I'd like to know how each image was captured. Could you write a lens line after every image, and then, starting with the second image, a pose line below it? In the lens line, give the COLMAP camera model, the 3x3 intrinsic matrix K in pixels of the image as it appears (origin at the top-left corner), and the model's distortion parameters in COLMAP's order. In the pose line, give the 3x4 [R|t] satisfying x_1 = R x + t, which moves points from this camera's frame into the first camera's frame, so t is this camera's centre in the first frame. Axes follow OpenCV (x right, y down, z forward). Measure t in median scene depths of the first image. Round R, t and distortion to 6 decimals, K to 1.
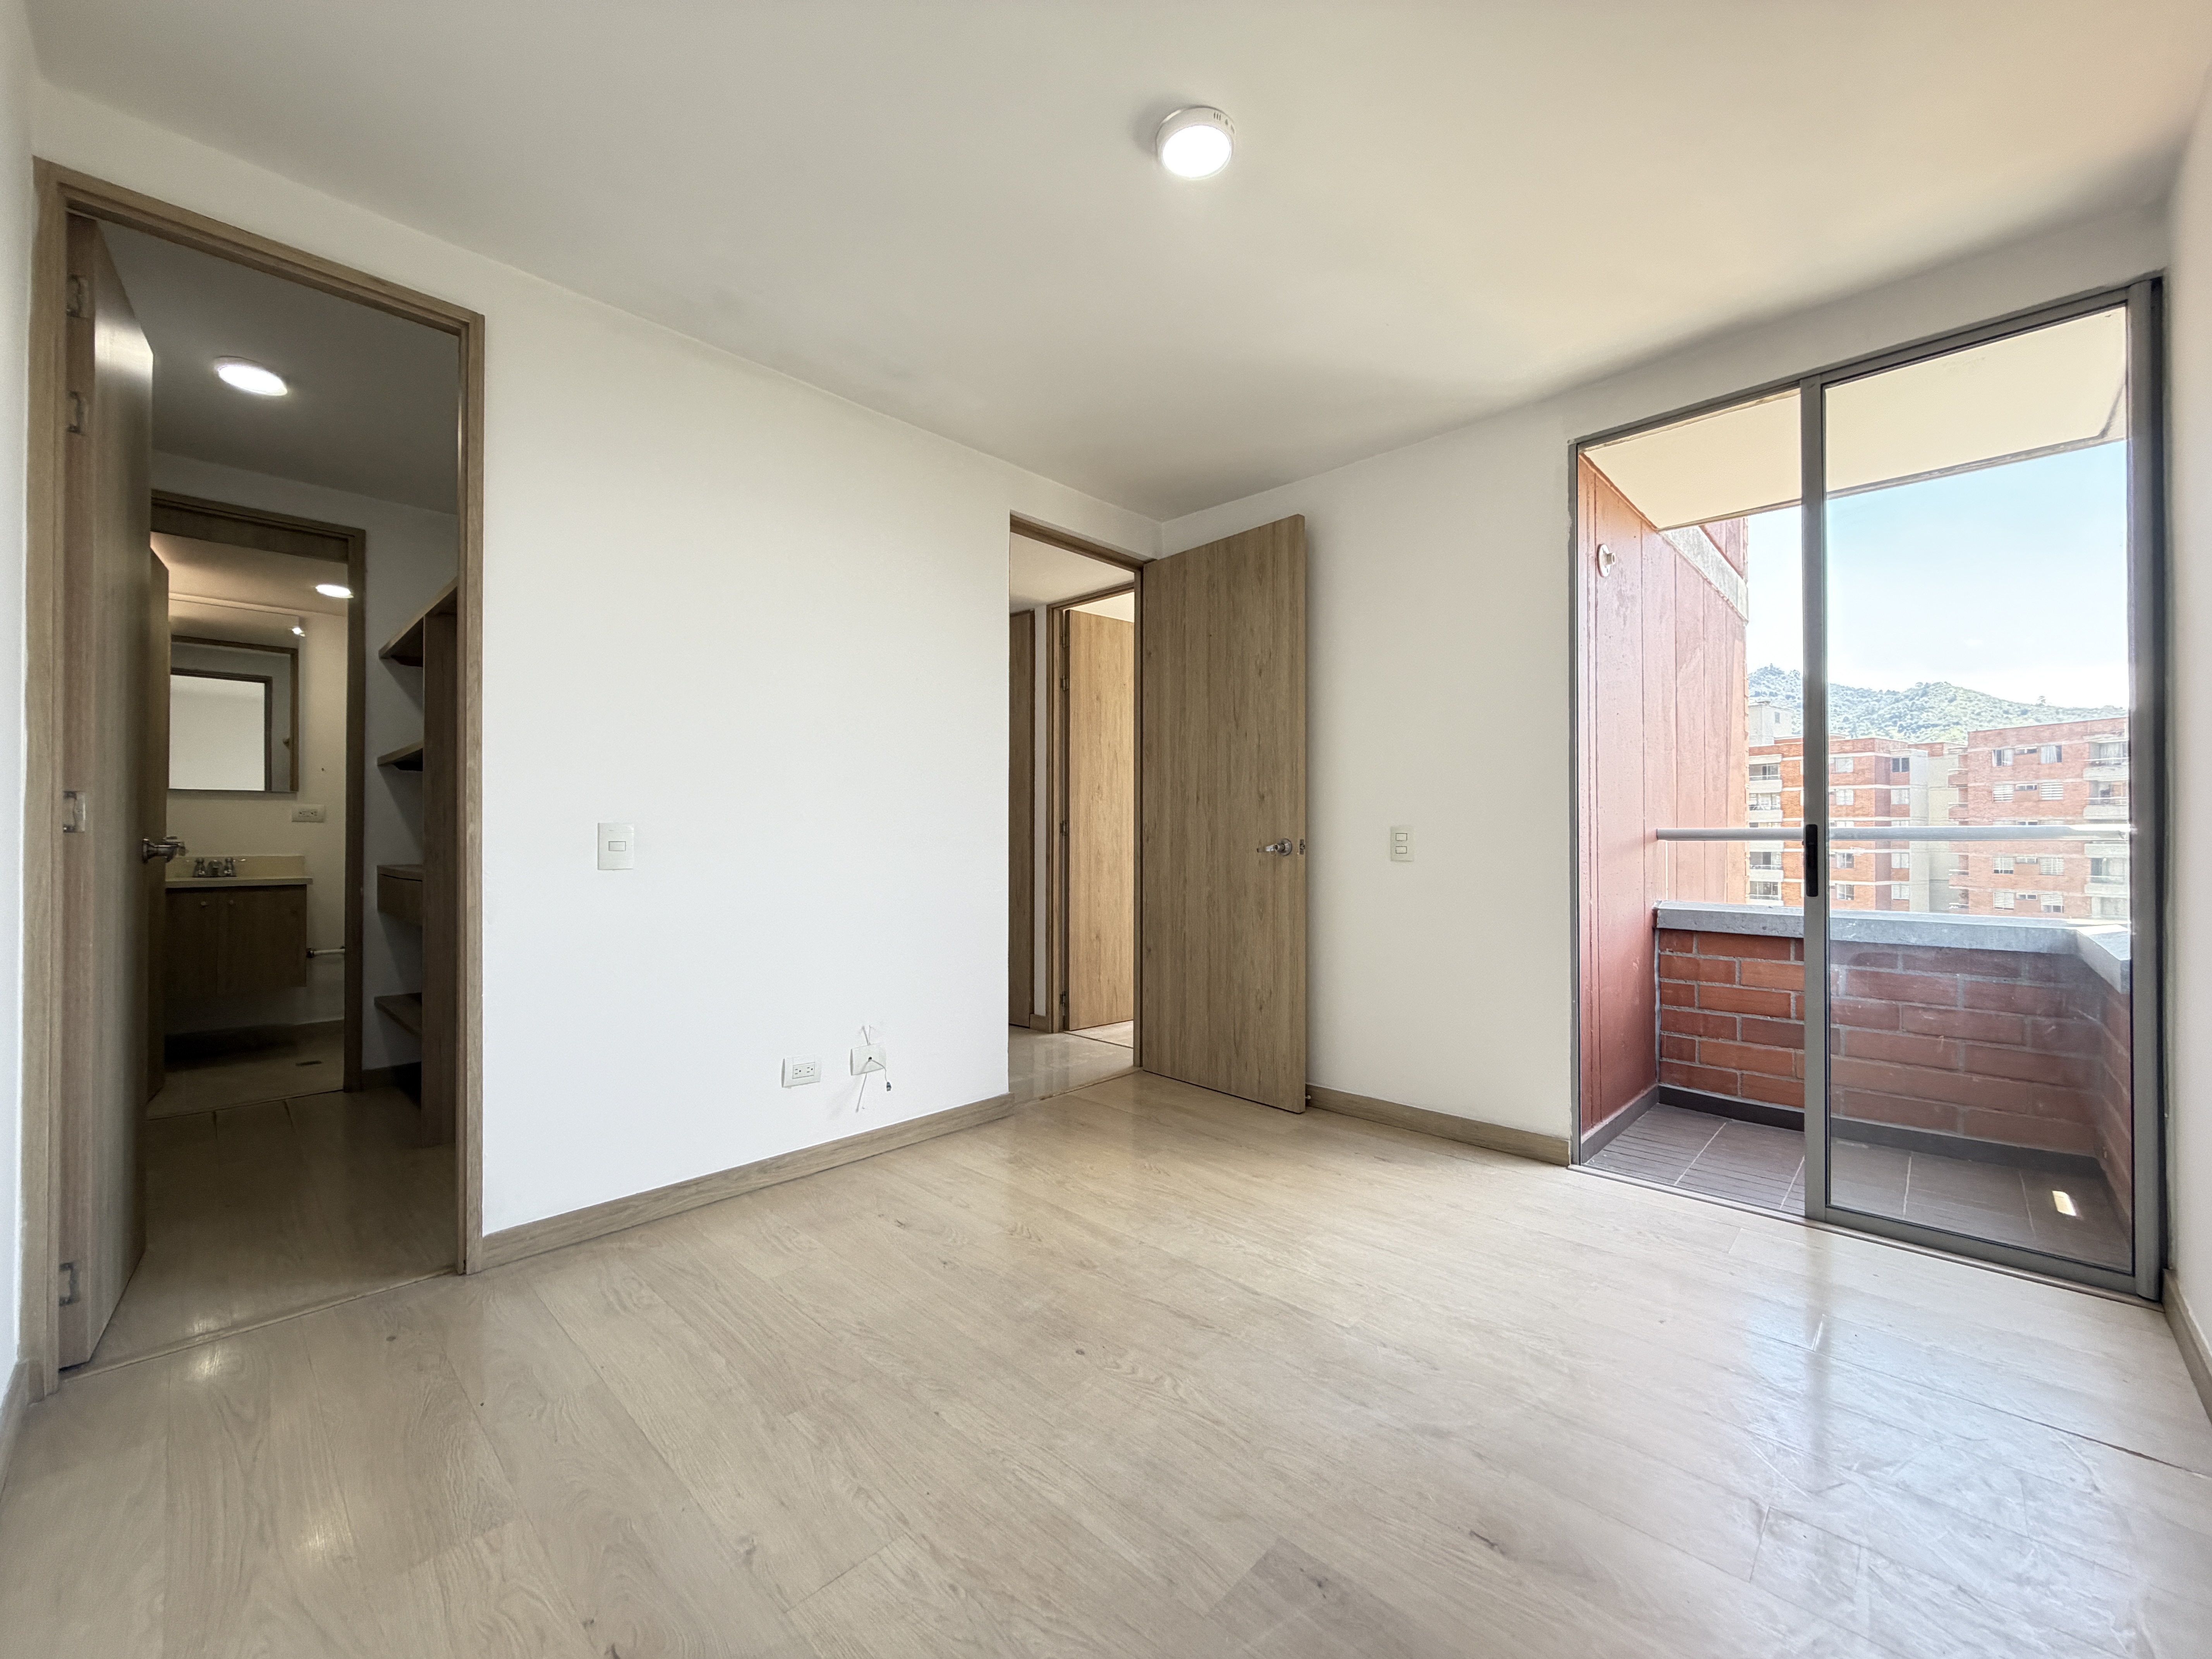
lens RADIAL K [[881.9, 0, 1101.8], [0, 881.9, 831.9], [0, 0, 1]] dist [-0.002988, -0.000694]
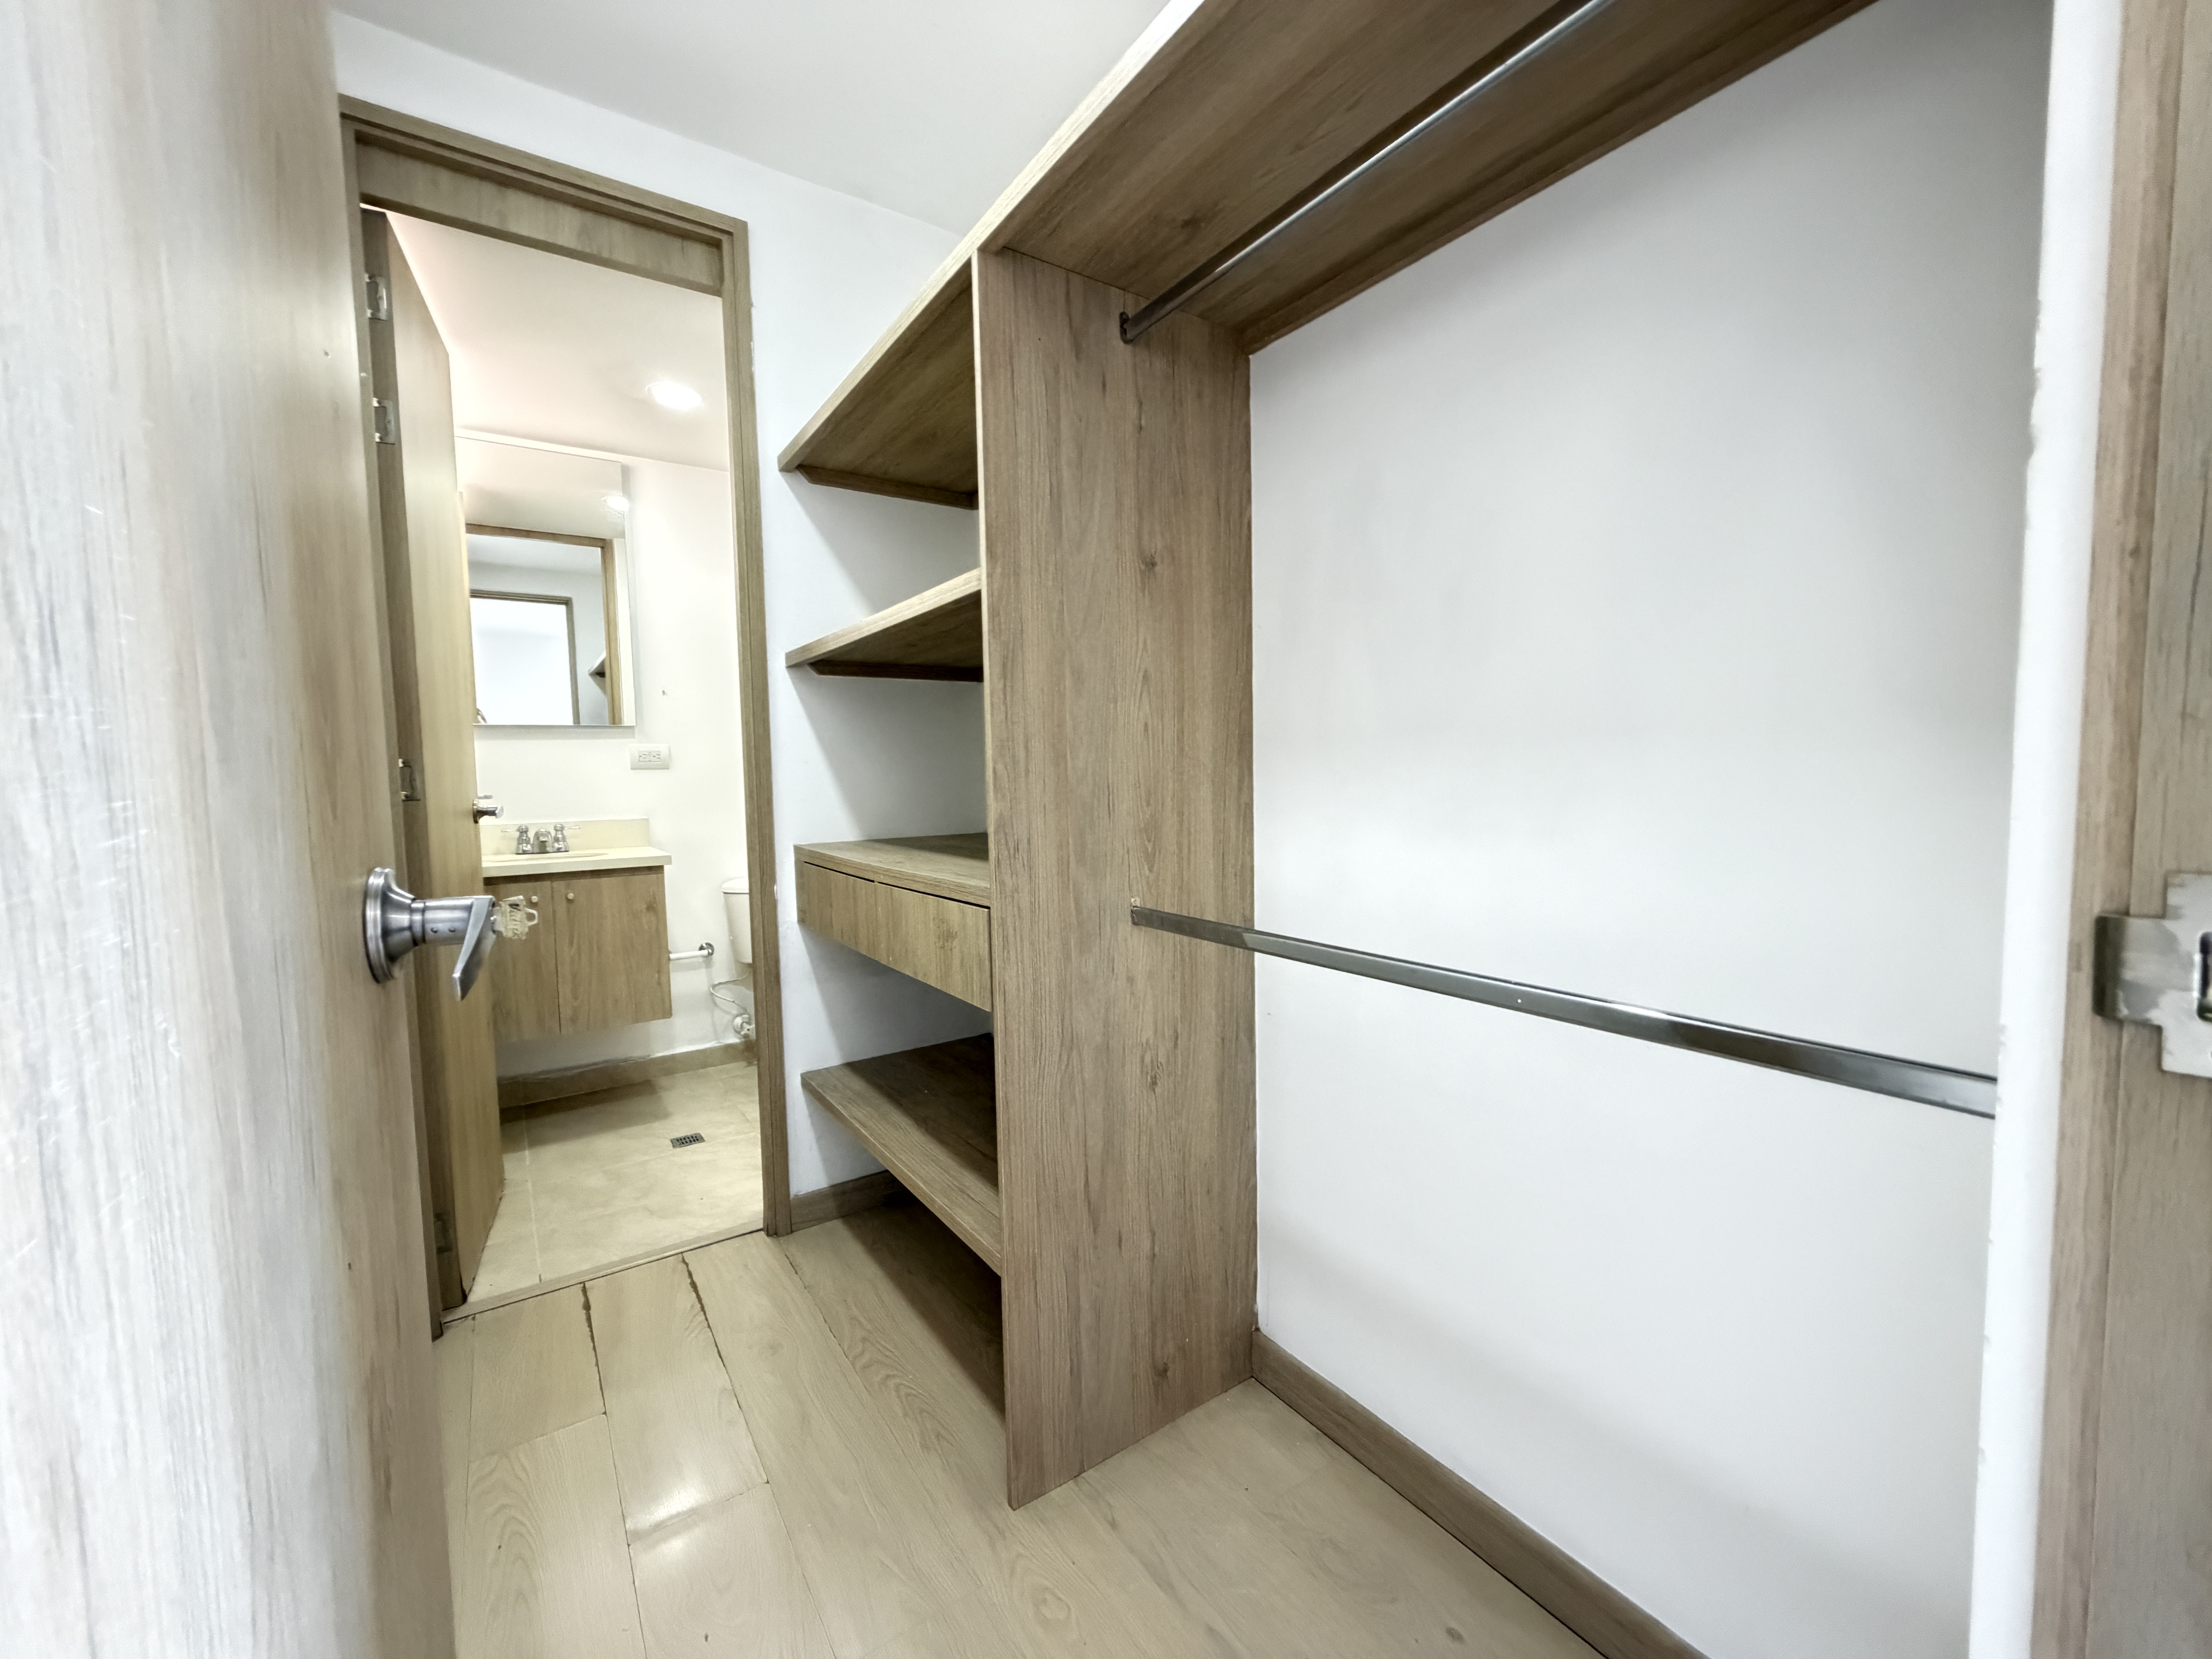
lens RADIAL K [[882.3, 0, 1098.3], [0, 882.3, 827.9], [0, 0, 1]] dist [-0.000088, 0.000570]
pose [[0.977657, -0.006336, -0.210113, -0.448739], [0.022687, 0.996887, 0.075504, -0.010299], [0.208981, -0.078584, 0.974757, 0.427883]]
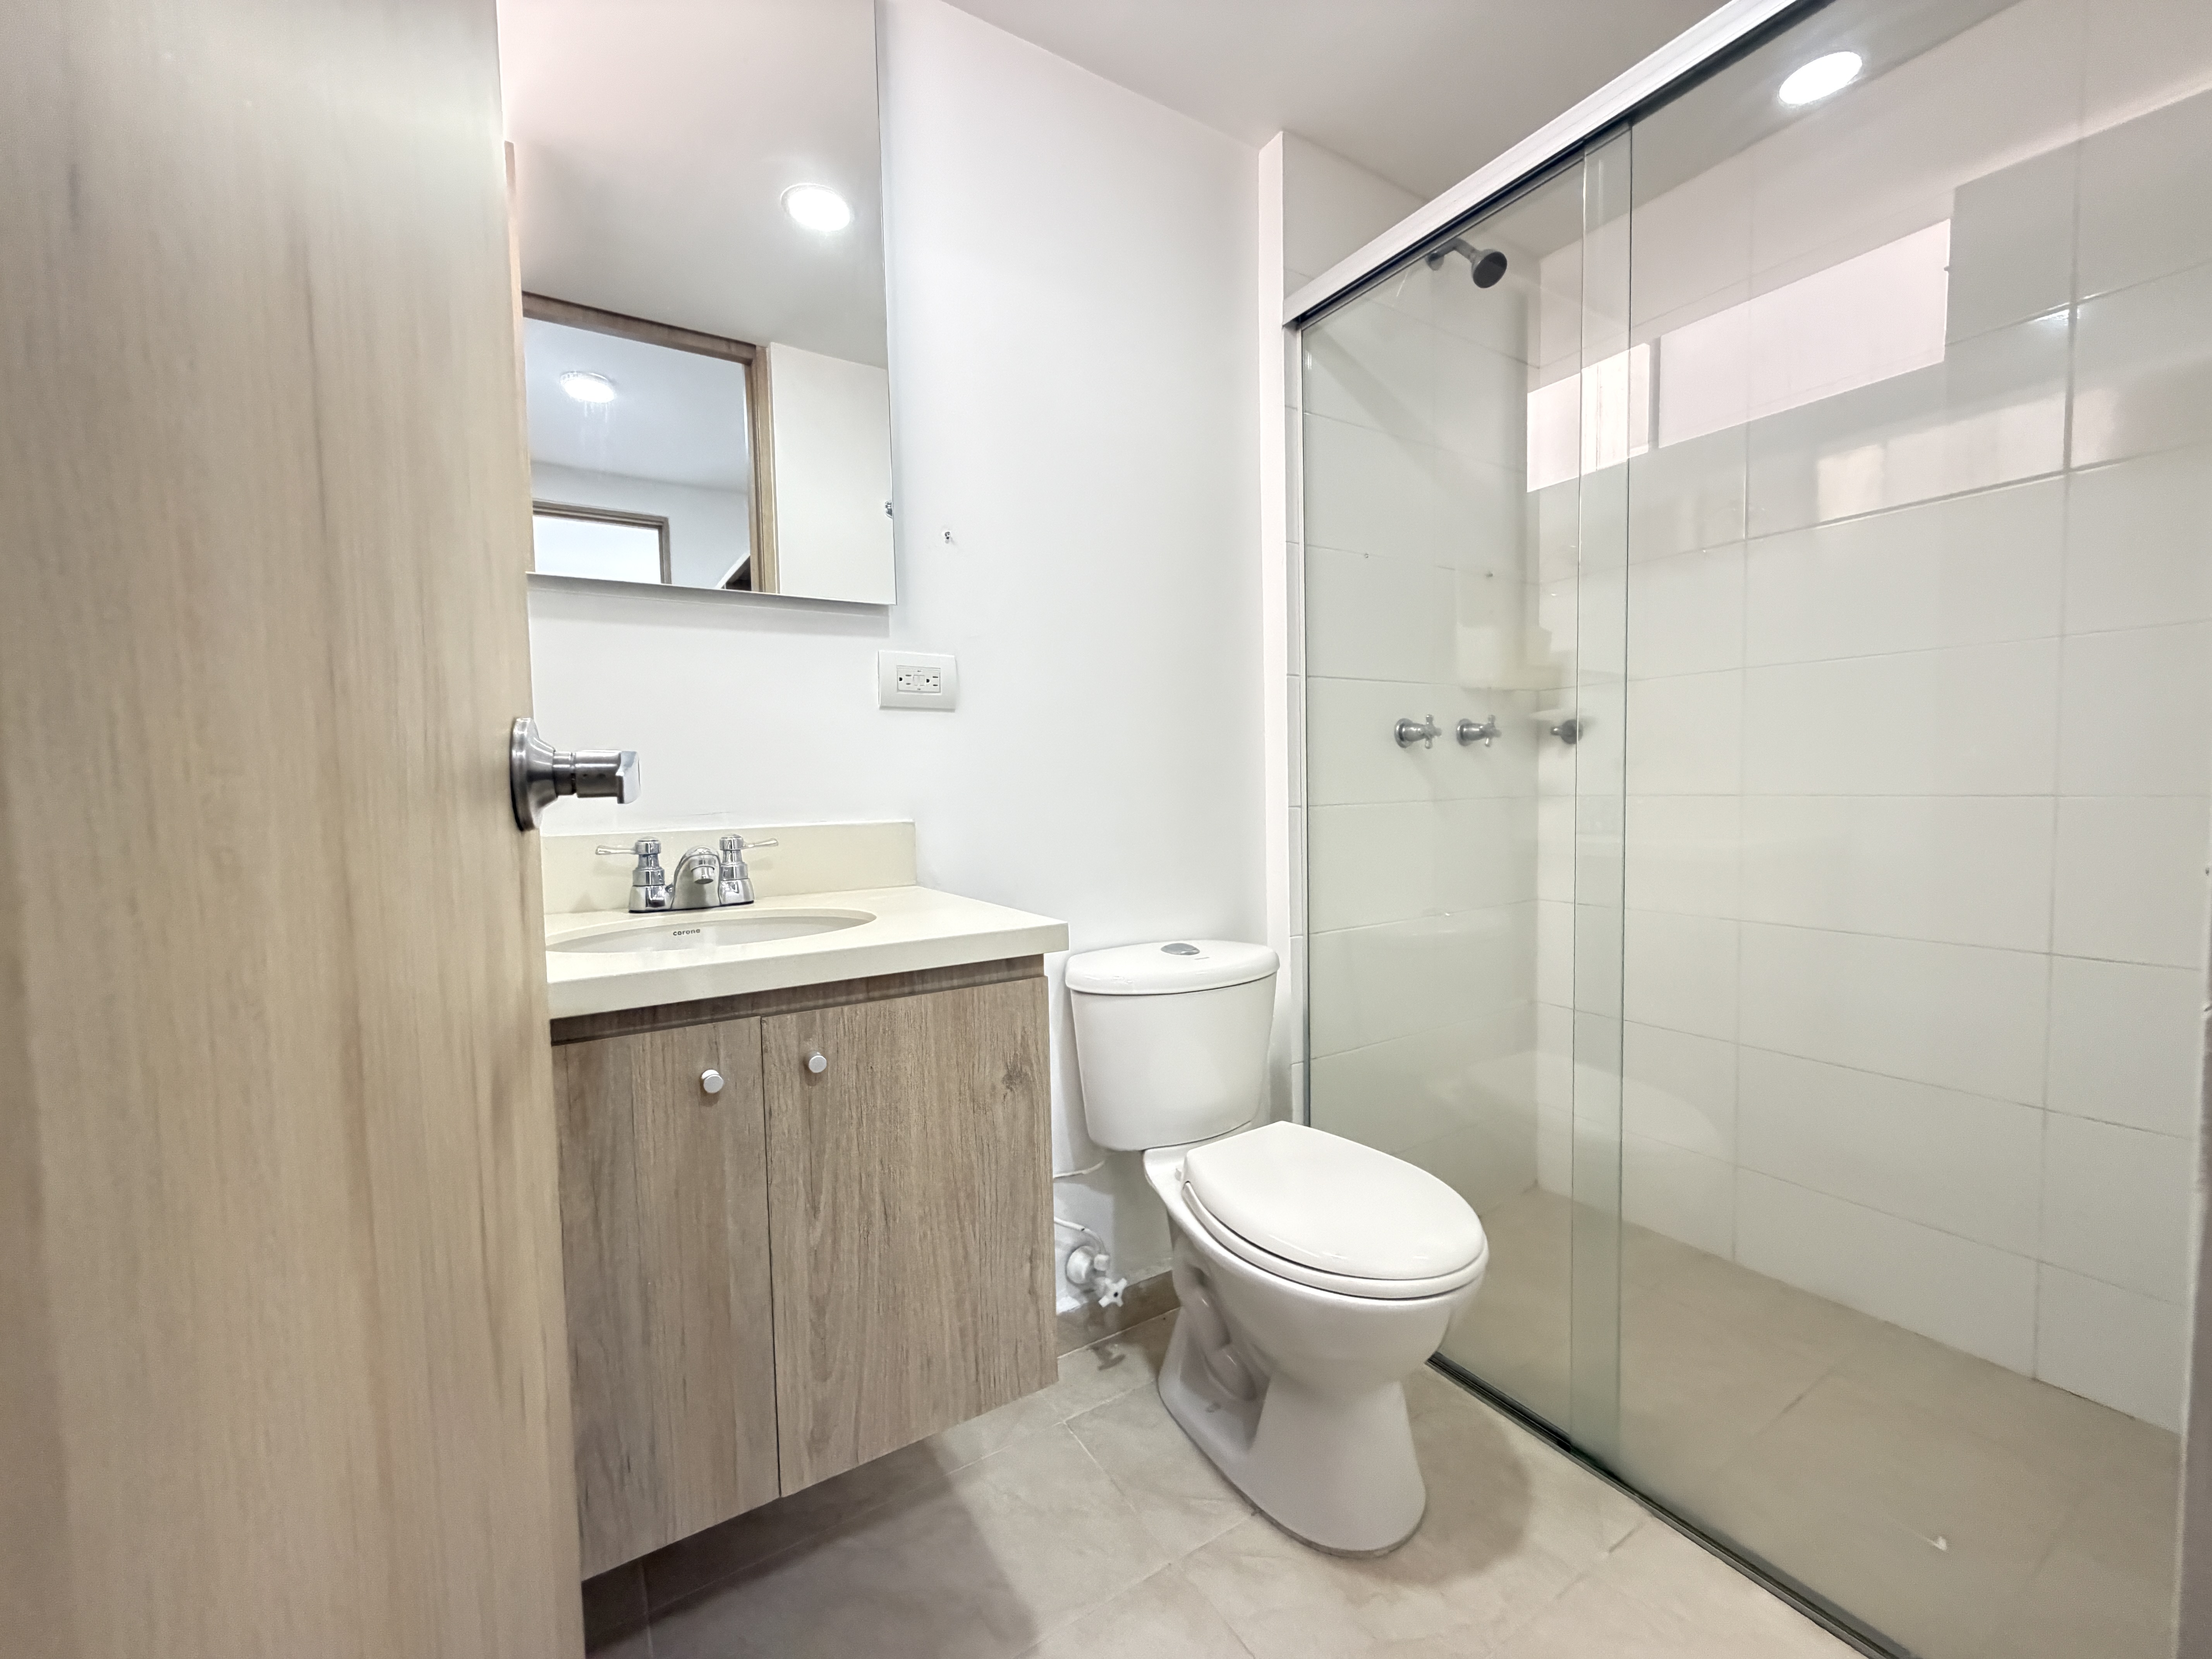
lens RADIAL K [[882.3, 0, 1098.3], [0, 882.3, 827.9], [0, 0, 1]] dist [-0.000088, 0.000570]
pose [[0.966924, -0.008373, -0.254926, -0.832639], [0.024620, 0.997858, 0.060609, 0.013537], [0.253873, -0.064881, 0.965059, 0.782557]]
